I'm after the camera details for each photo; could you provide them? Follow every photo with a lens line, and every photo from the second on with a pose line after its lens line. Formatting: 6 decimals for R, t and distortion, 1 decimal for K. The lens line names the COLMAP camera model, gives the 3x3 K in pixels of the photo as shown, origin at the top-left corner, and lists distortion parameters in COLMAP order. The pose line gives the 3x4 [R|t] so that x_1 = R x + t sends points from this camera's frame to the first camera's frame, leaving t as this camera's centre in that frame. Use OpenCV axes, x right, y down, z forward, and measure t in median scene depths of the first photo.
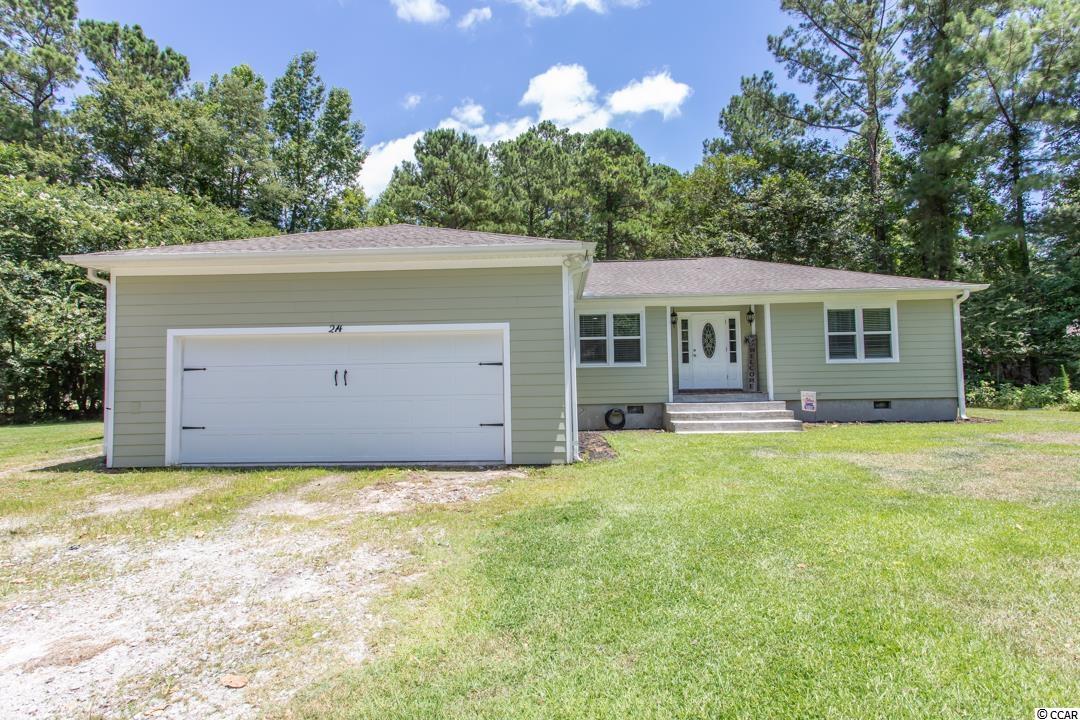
lens RADIAL K [[516.5, 0, 537.6], [0, 516.5, 357.2], [0, 0, 1]] dist [-0.000382, 0.003889]
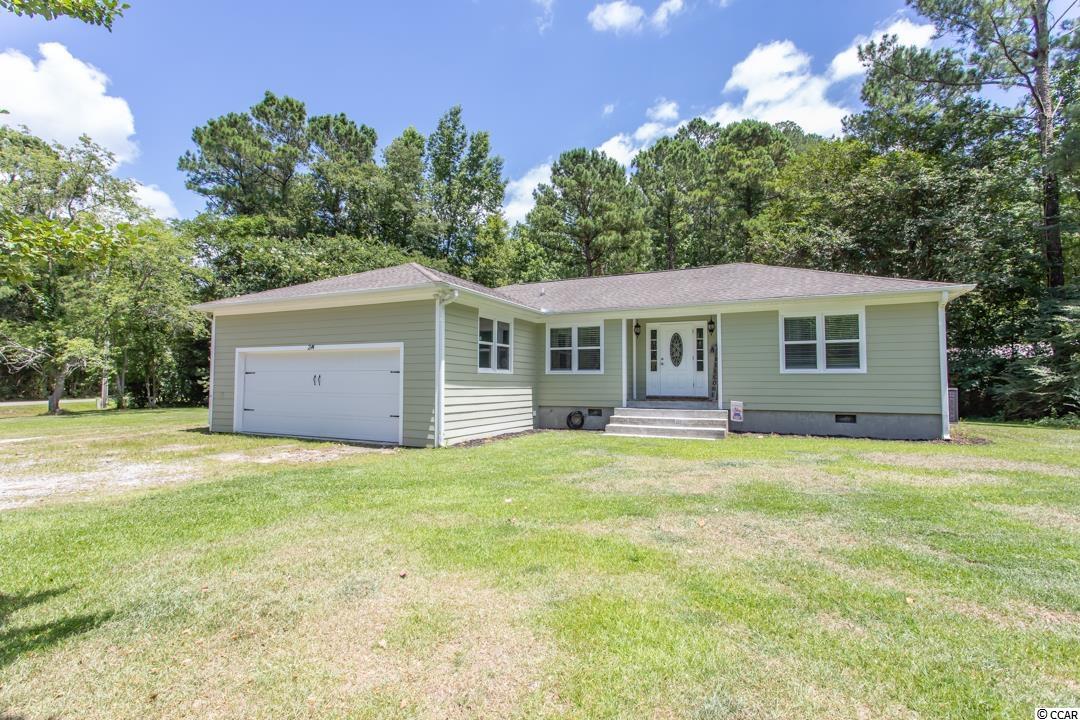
lens RADIAL K [[516.5, 0, 533.6], [0, 516.5, 356.4], [0, 0, 1]] dist [-0.000382, 0.003889]
pose [[0.918544, 0.000631, -0.395318, 0.478584], [-0.001810, 0.999995, -0.002610, -0.015298], [0.395314, 0.003114, 0.918541, -0.072112]]
